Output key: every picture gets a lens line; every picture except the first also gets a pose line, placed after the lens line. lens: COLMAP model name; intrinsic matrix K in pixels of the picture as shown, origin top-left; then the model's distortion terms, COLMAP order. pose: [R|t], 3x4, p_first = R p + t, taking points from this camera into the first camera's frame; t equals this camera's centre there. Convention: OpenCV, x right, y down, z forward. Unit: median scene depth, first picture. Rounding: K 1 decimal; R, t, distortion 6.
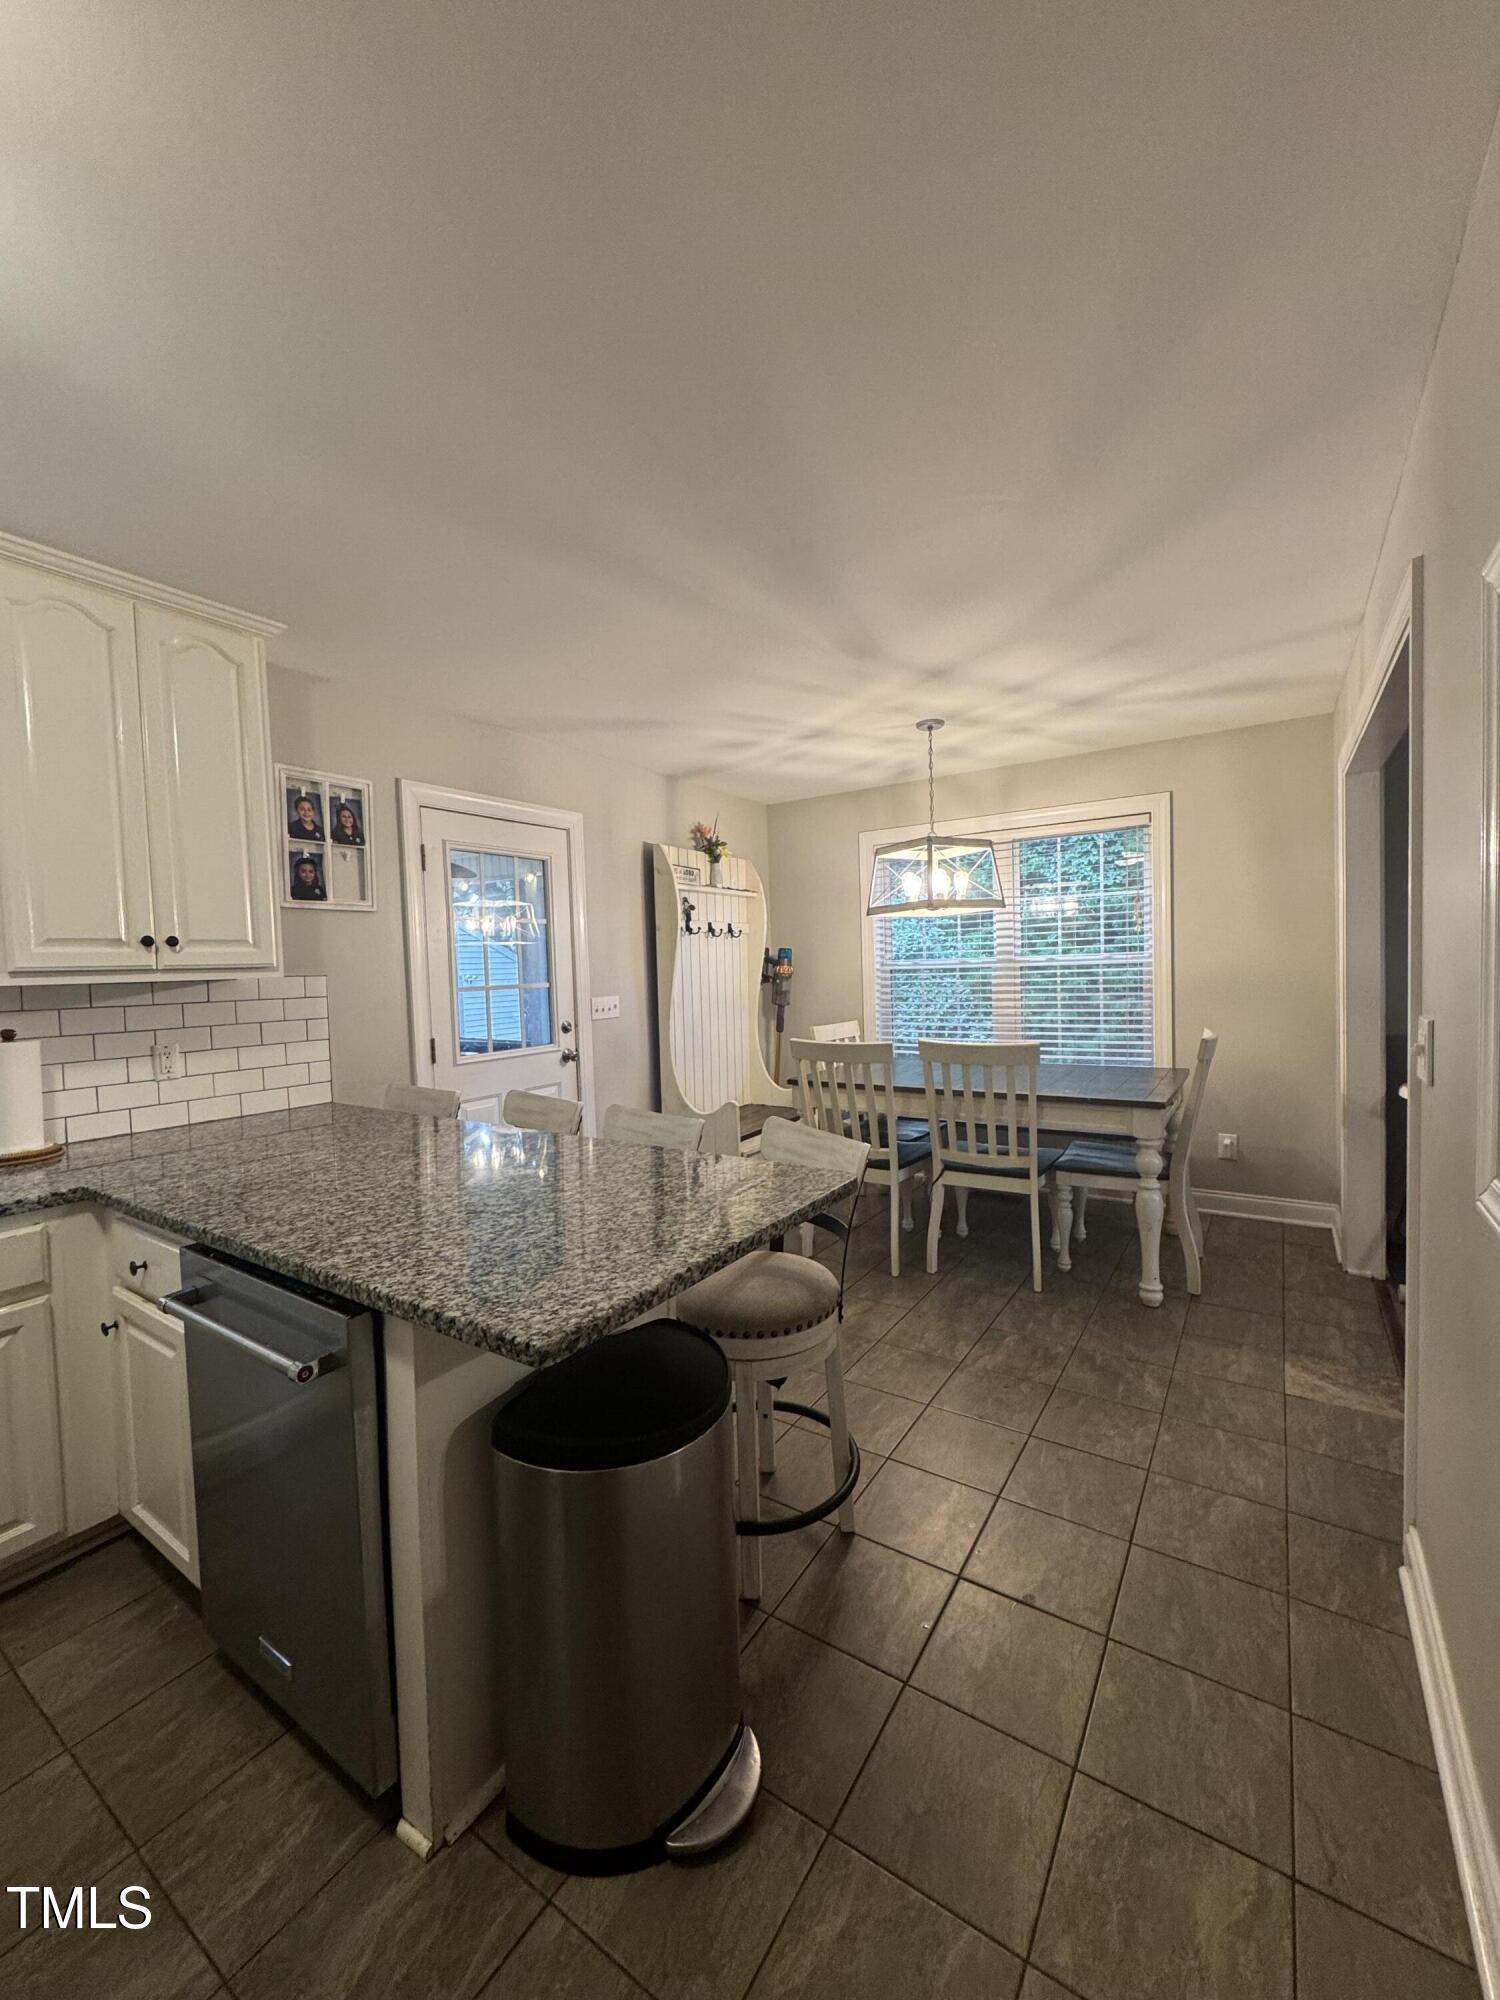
lens RADIAL K [[793.1, 0, 750.0], [0, 793.1, 1000.0], [0, 0, 1]] dist [-0.008052, 0.002370]
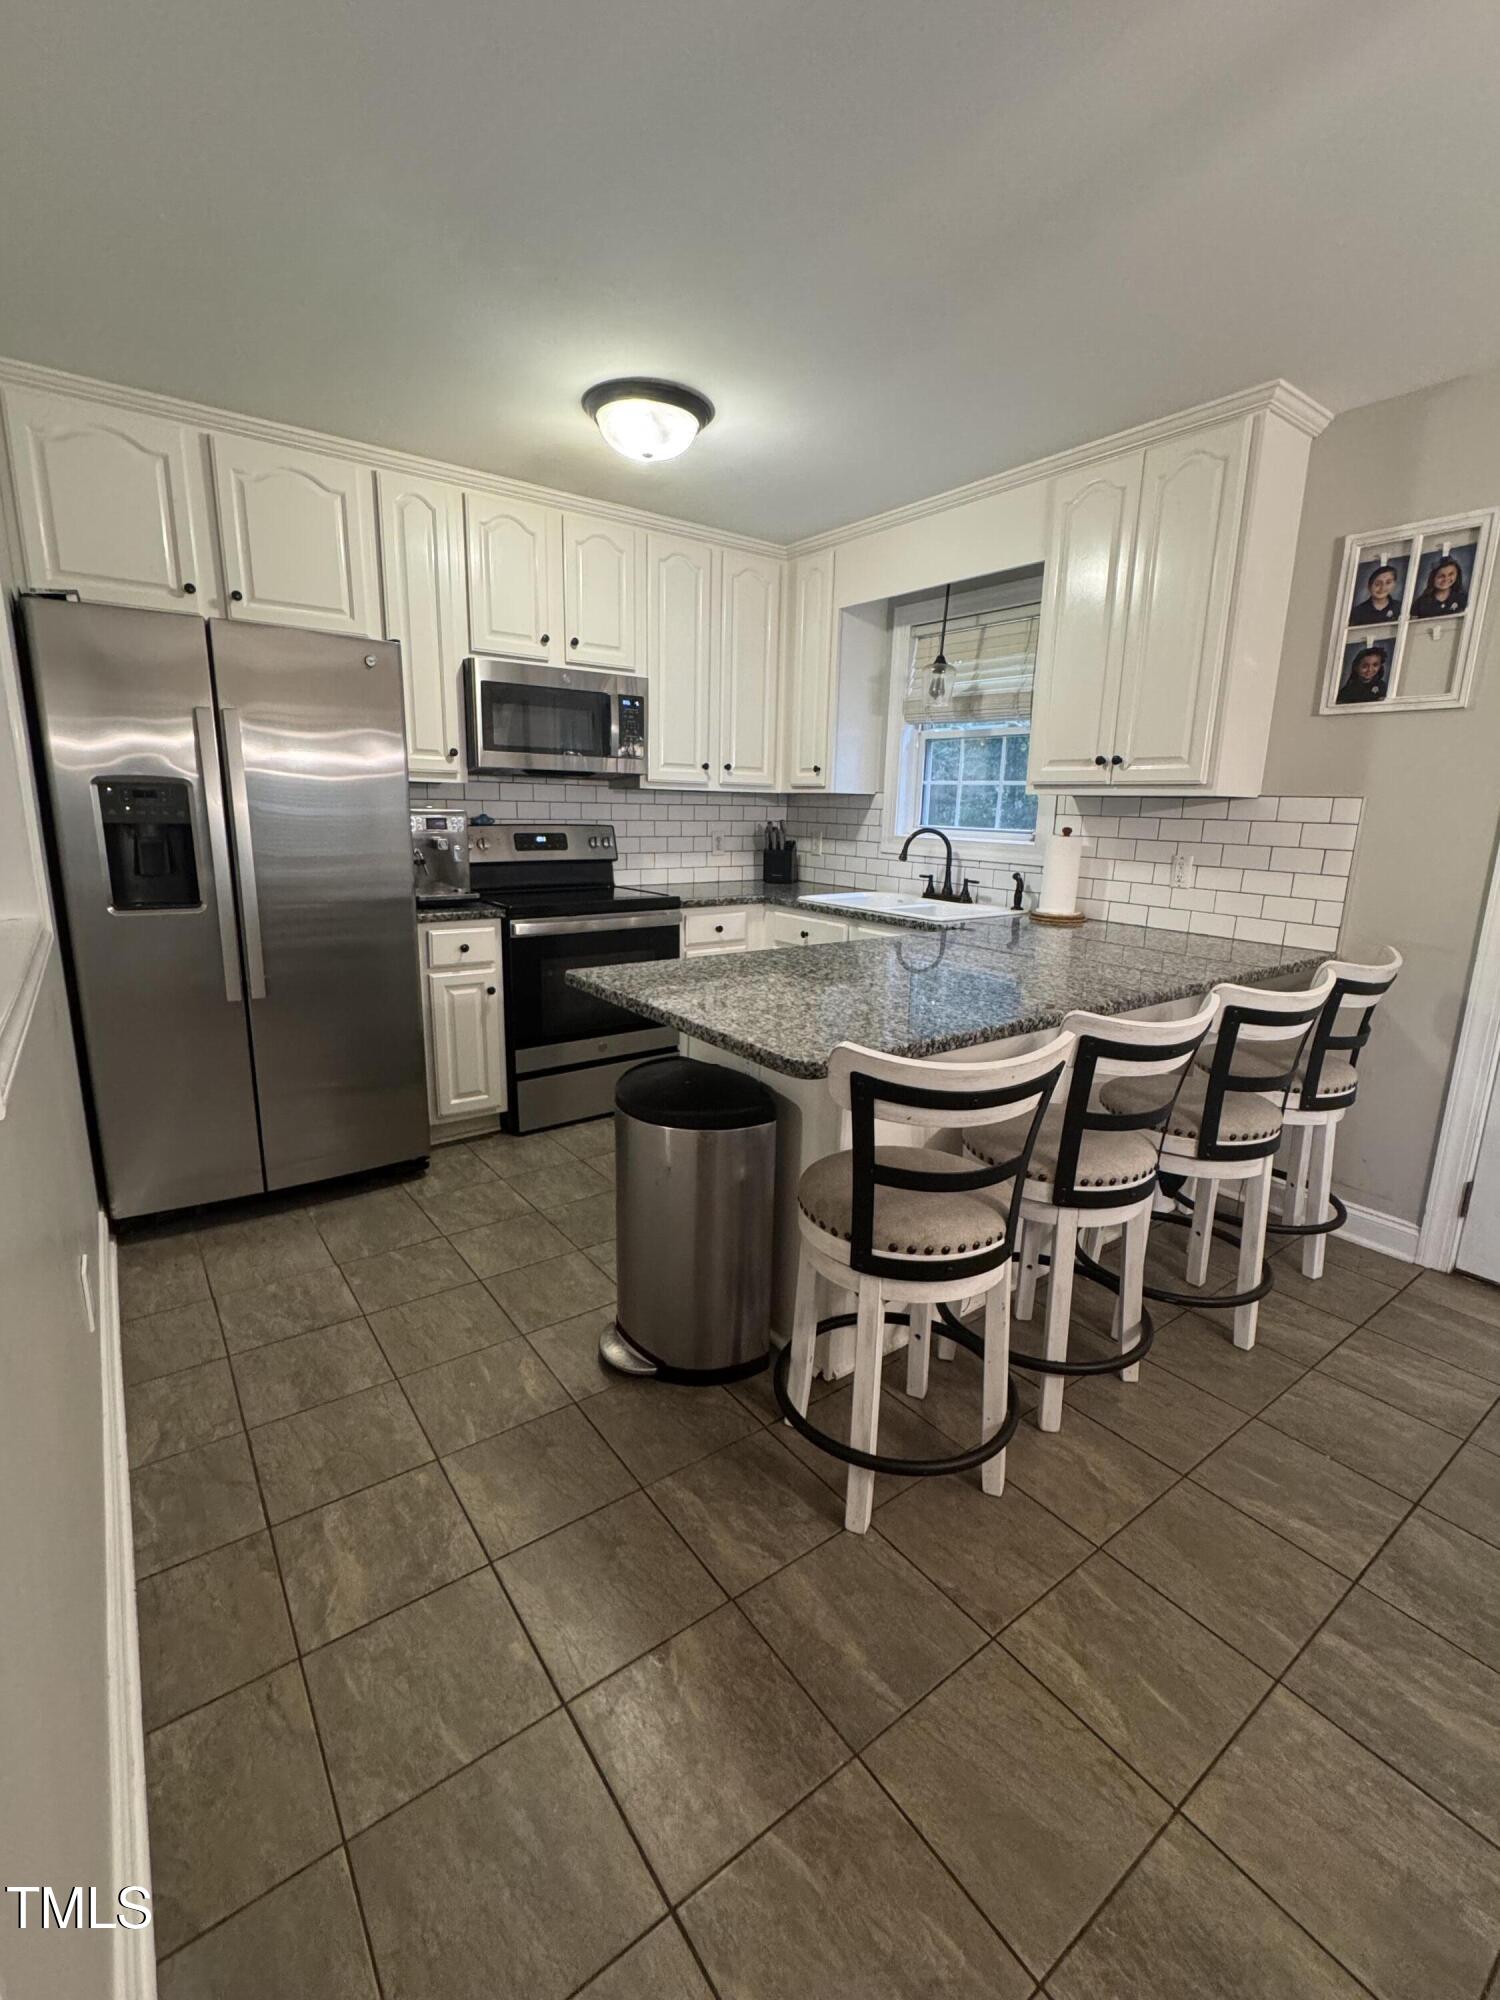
lens RADIAL K [[864.0, 0, 750.0], [0, 864.0, 1000.0], [0, 0, 1]] dist [0.000320, -0.000231]
pose [[-0.335968, 0.230497, -0.913234, 0.408932], [-0.055739, 0.963028, 0.263571, -0.022919], [0.940223, 0.139454, -0.310699, 0.550070]]
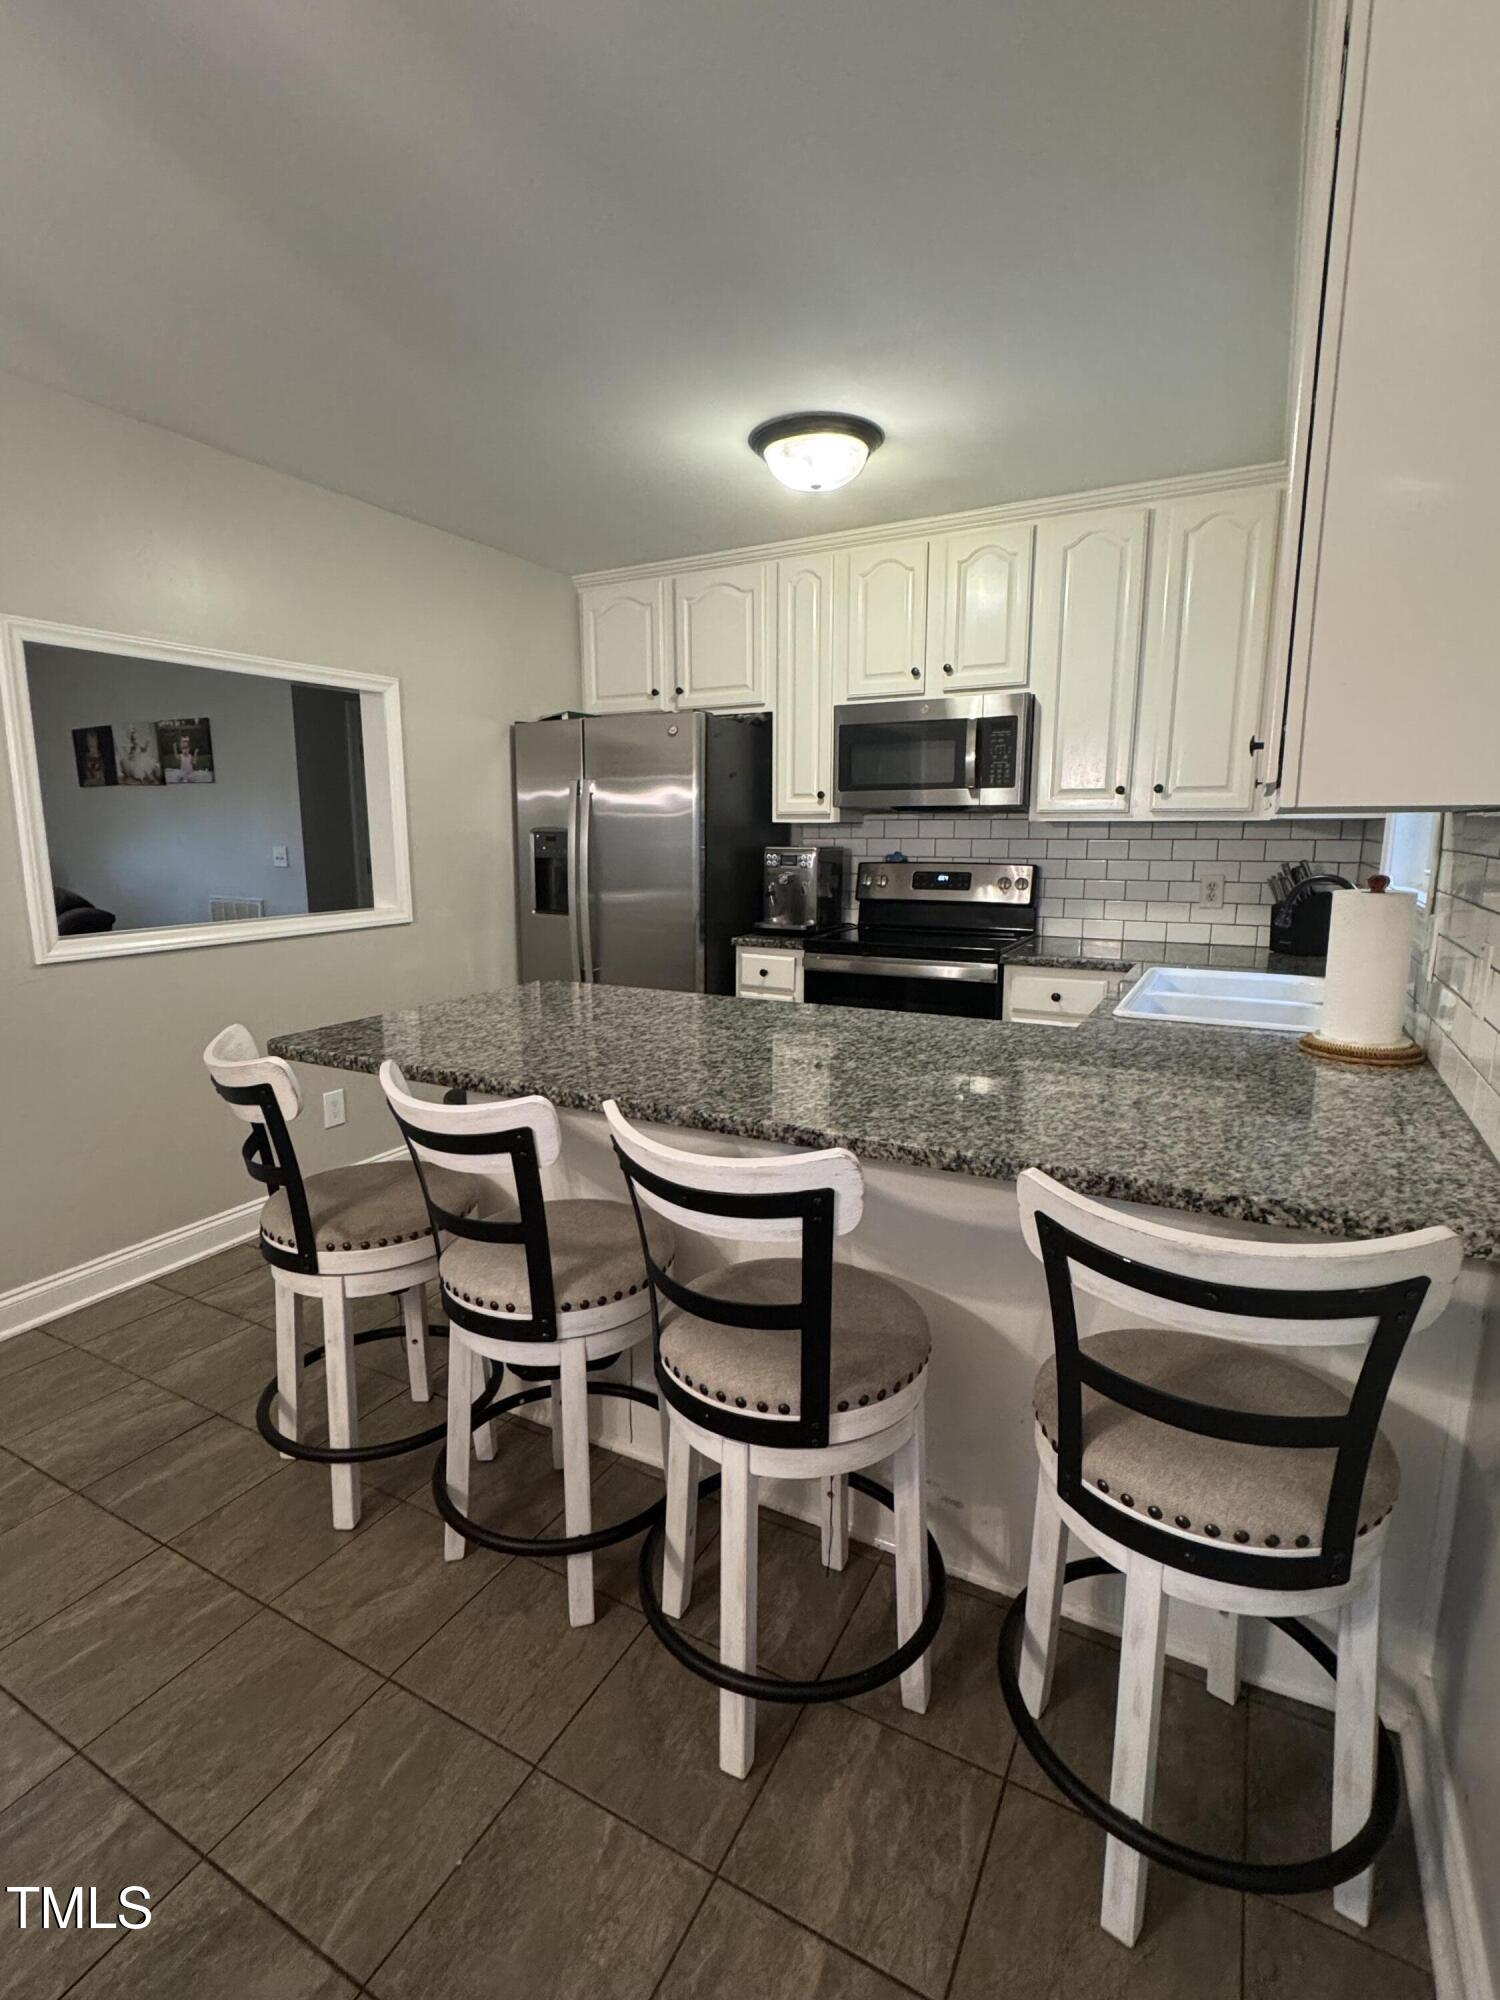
lens RADIAL K [[947.5, 0, 750.0], [0, 947.5, 1000.0], [0, 0, 1]] dist [-0.001397, 0.000187]
pose [[-0.994785, 0.047271, -0.090382, -0.169880], [0.025963, 0.974289, 0.223799, -0.032484], [0.098637, 0.220285, -0.970436, 1.005797]]
